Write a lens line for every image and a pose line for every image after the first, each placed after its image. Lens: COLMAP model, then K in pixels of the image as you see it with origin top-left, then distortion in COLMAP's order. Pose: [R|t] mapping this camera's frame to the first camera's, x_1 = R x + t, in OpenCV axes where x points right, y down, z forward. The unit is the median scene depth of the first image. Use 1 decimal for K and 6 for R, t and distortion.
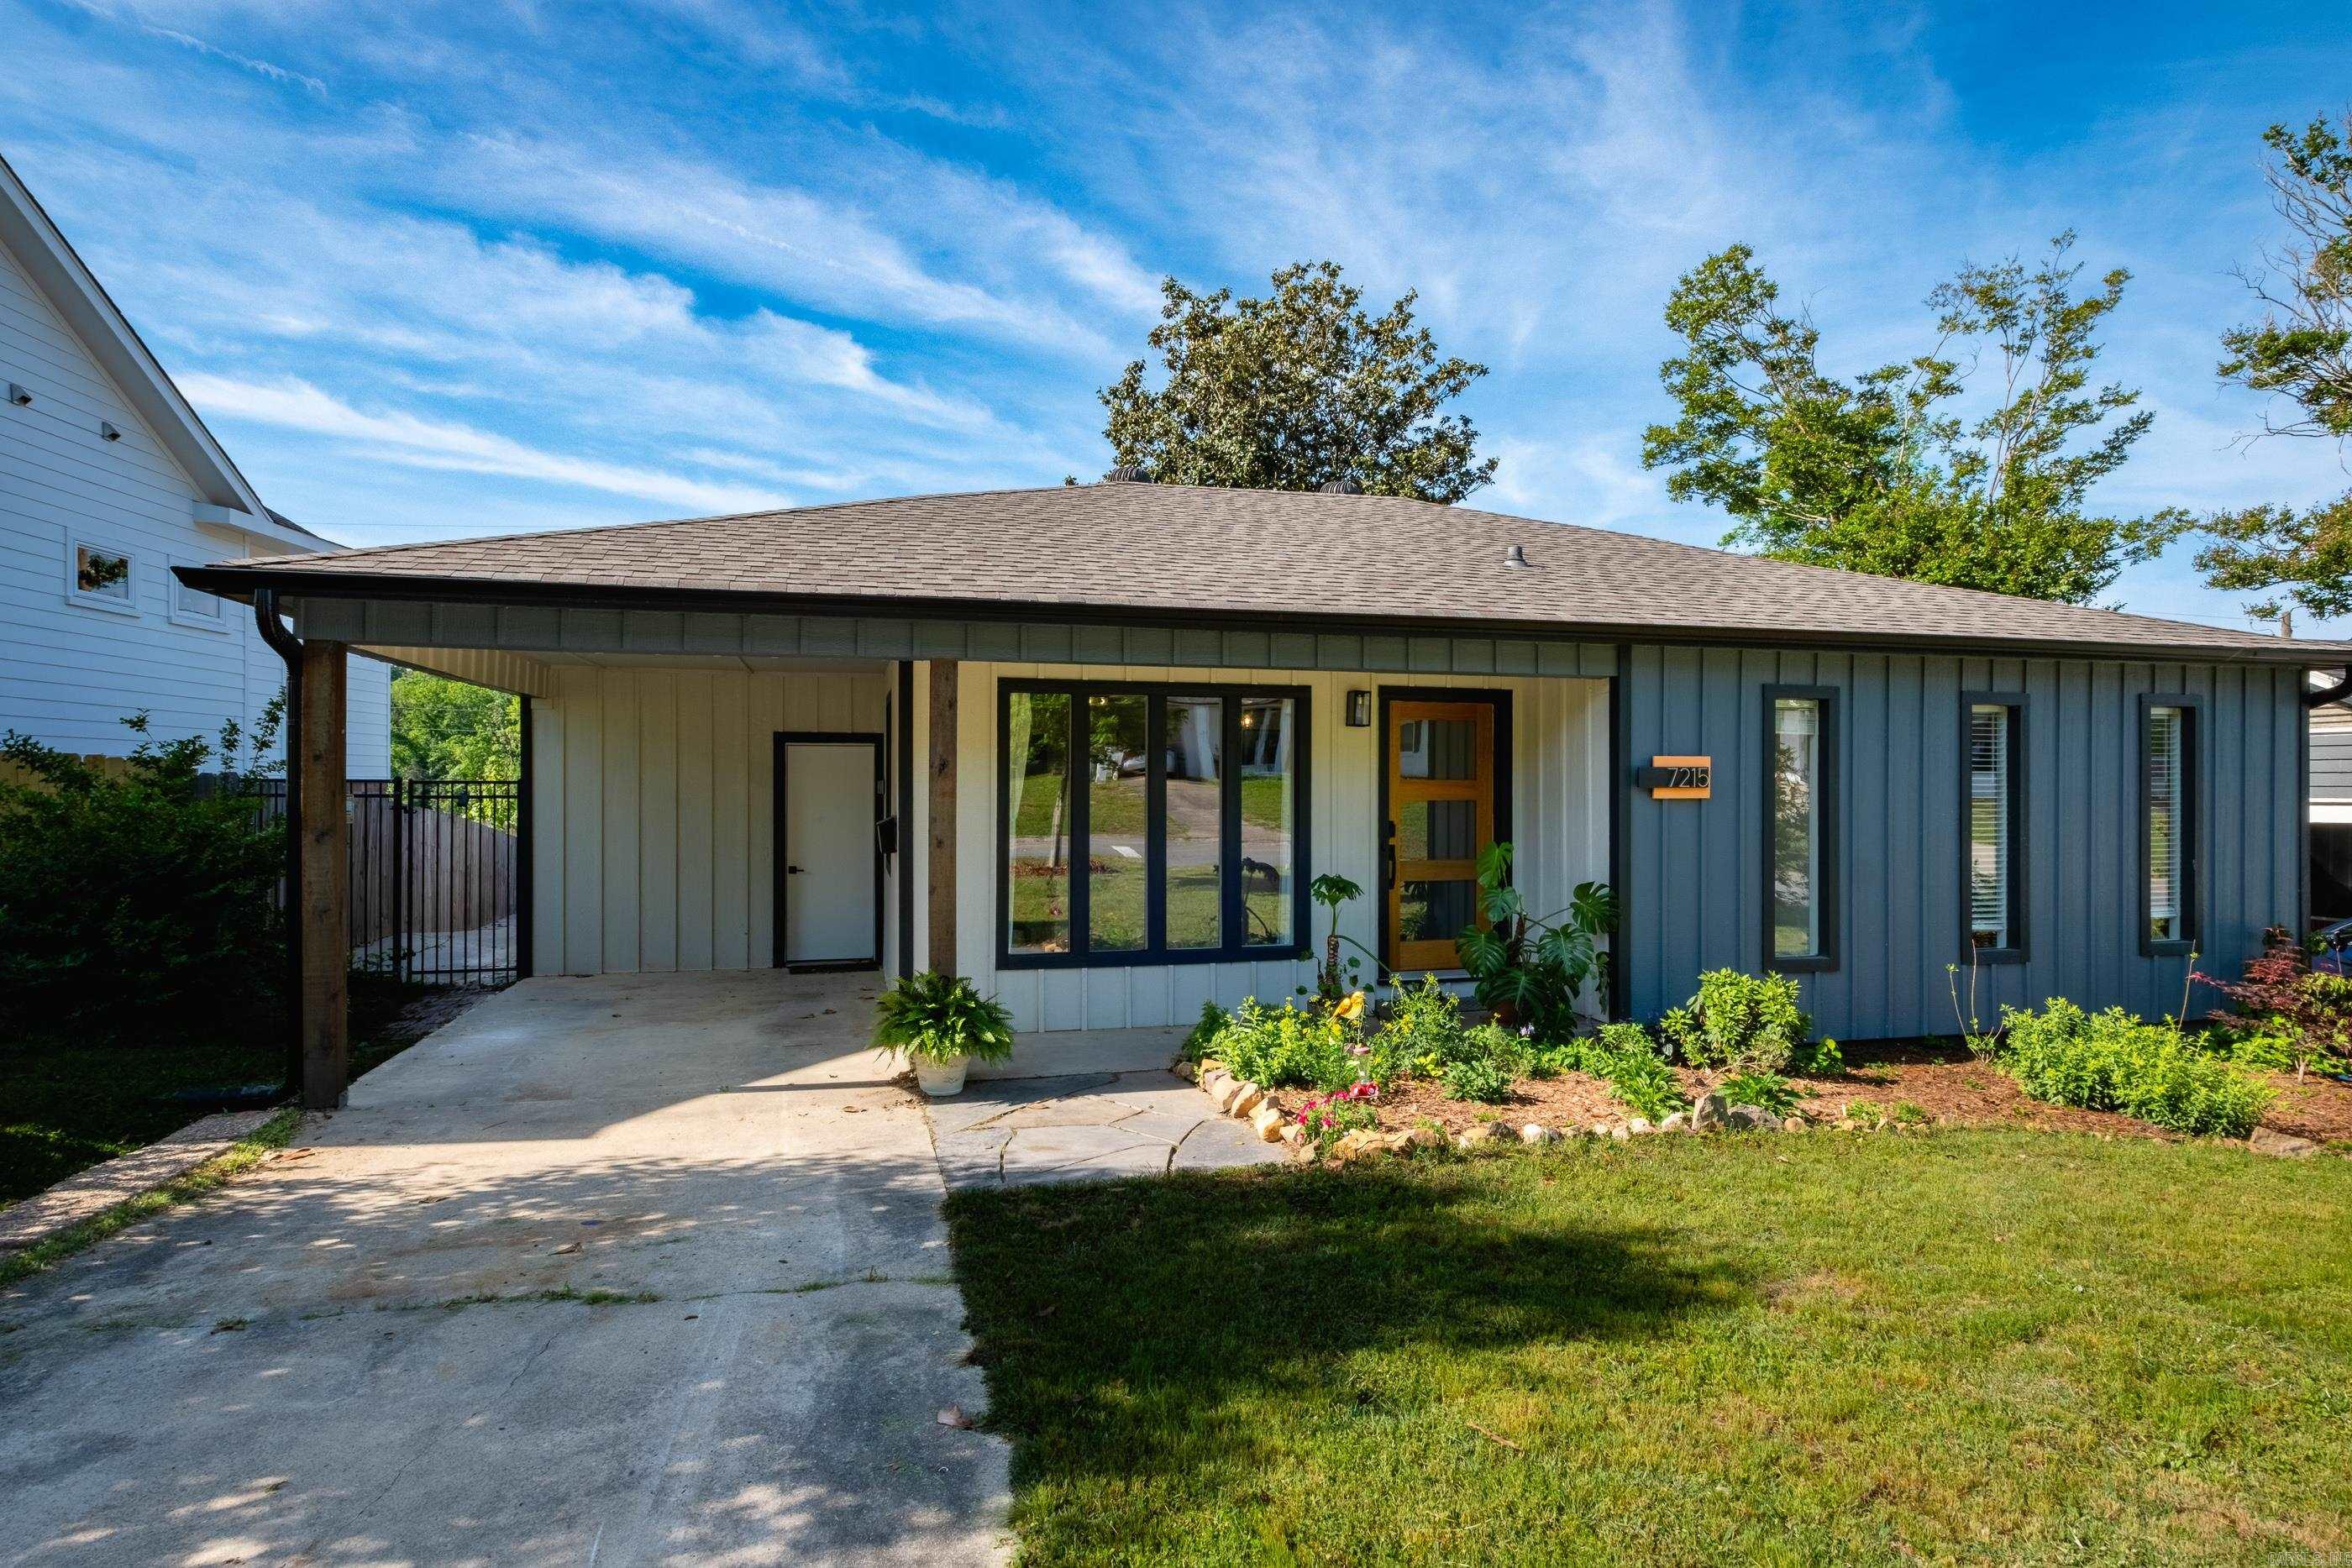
lens RADIAL K [[1262.2, 0, 1173.0], [0, 1262.2, 762.7], [0, 0, 1]] dist [0.003486, 0.000590]
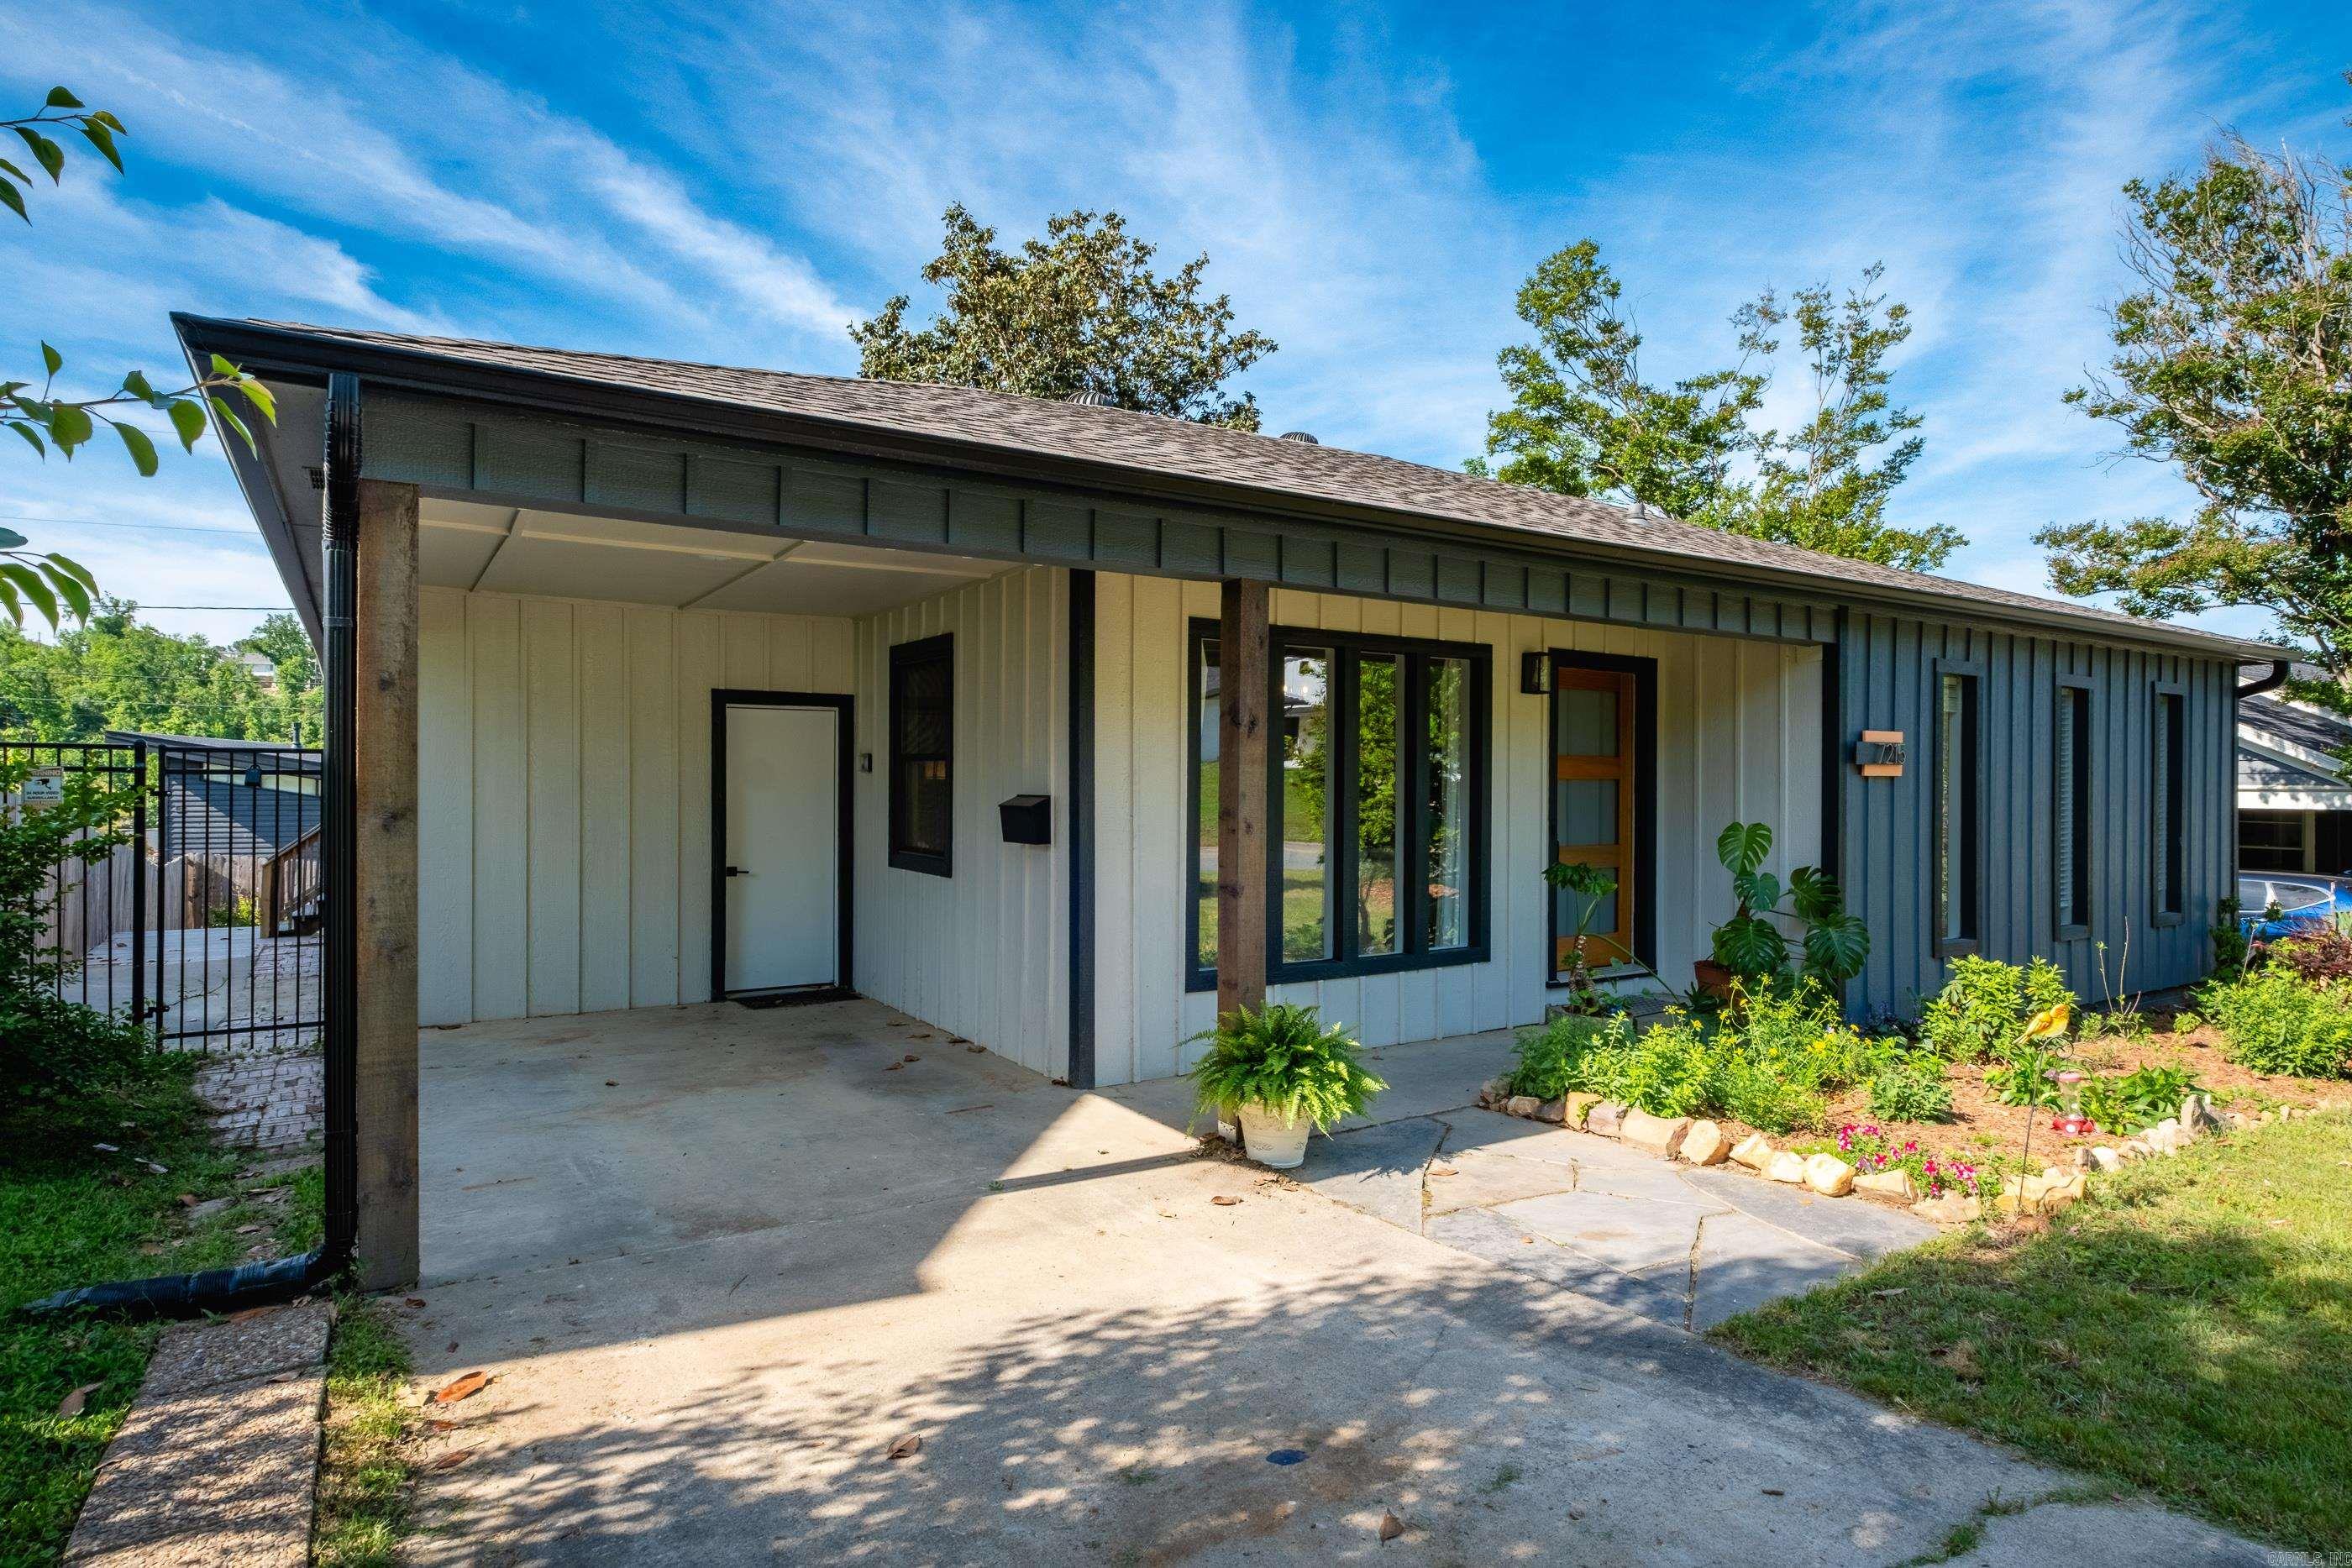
lens RADIAL K [[1289.4, 0, 1182.9], [0, 1289.4, 761.9], [0, 0, 1]] dist [0.002700, -0.000589]
pose [[0.951669, 0.007577, 0.307032, -0.387257], [-0.008703, 0.999959, 0.002297, 0.020545], [-0.307003, -0.004858, 0.951696, 0.246109]]
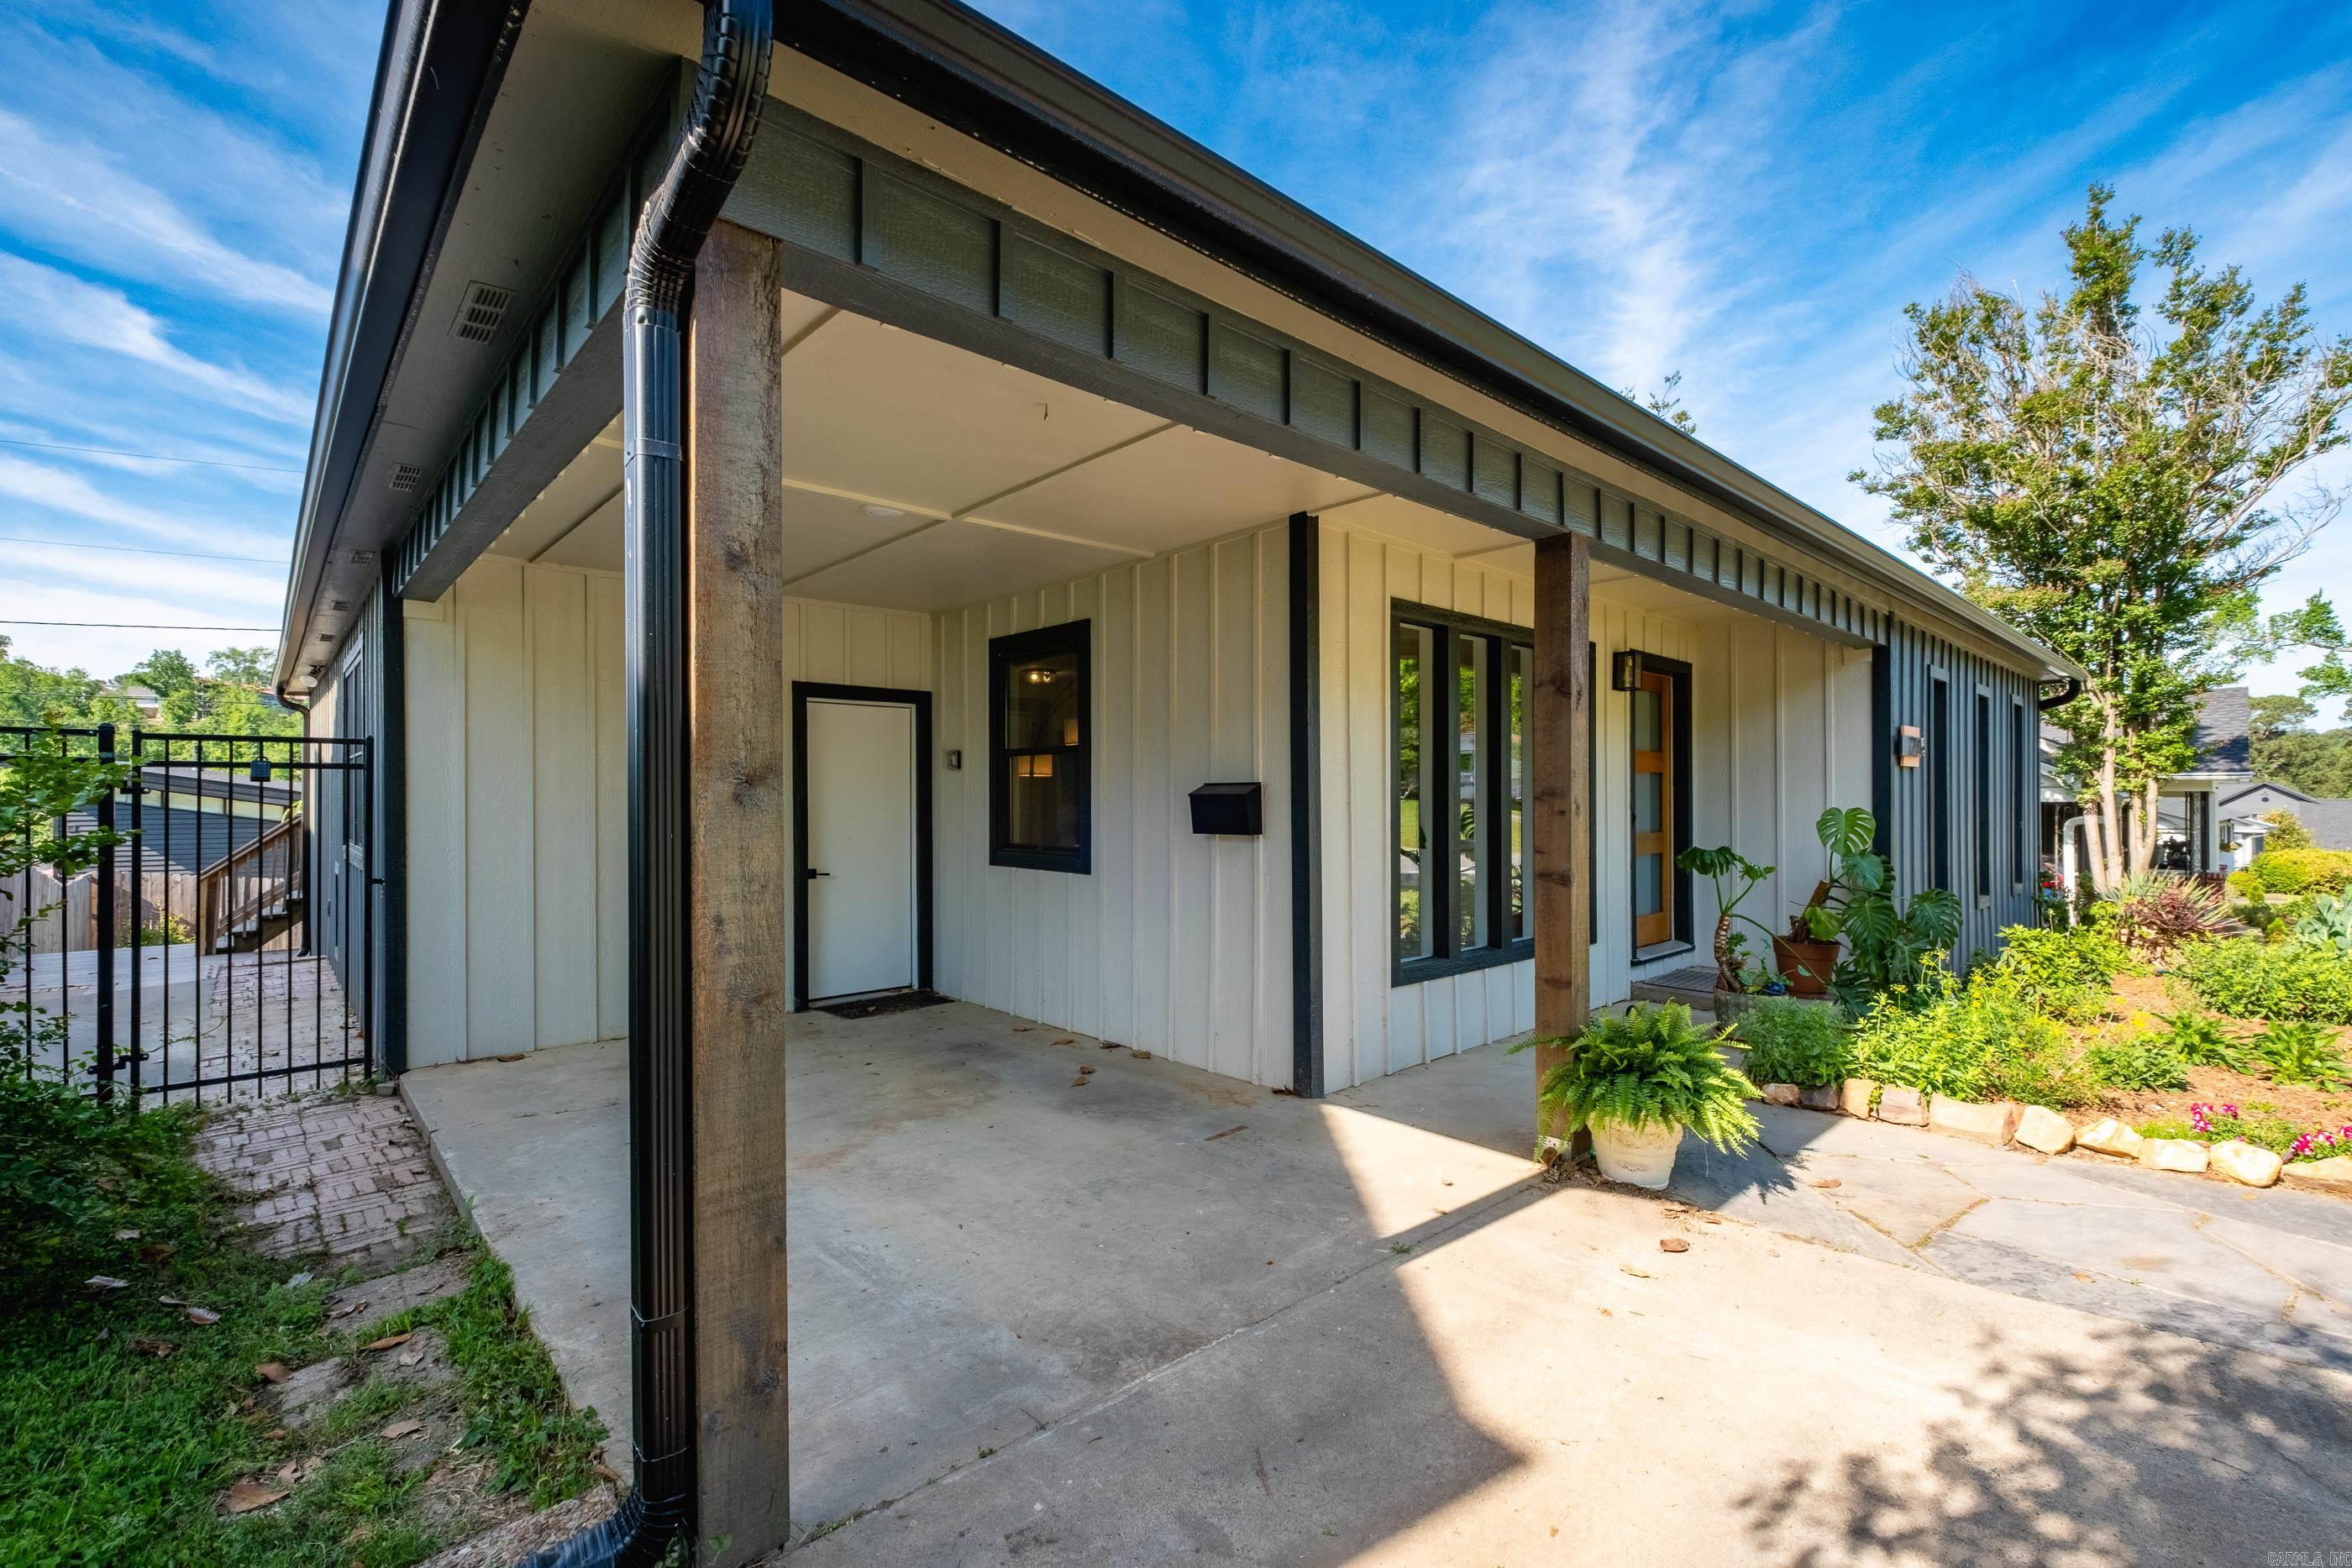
lens RADIAL K [[1024.0, 0, 1187.2], [0, 1024.0, 780.4], [0, 0, 1]] dist [0.006361, -0.003728]
pose [[0.884249, 0.003256, 0.467005, -0.530036], [-0.003199, 0.999994, -0.000916, 0.042943], [-0.467005, -0.000684, 0.884254, 0.524231]]
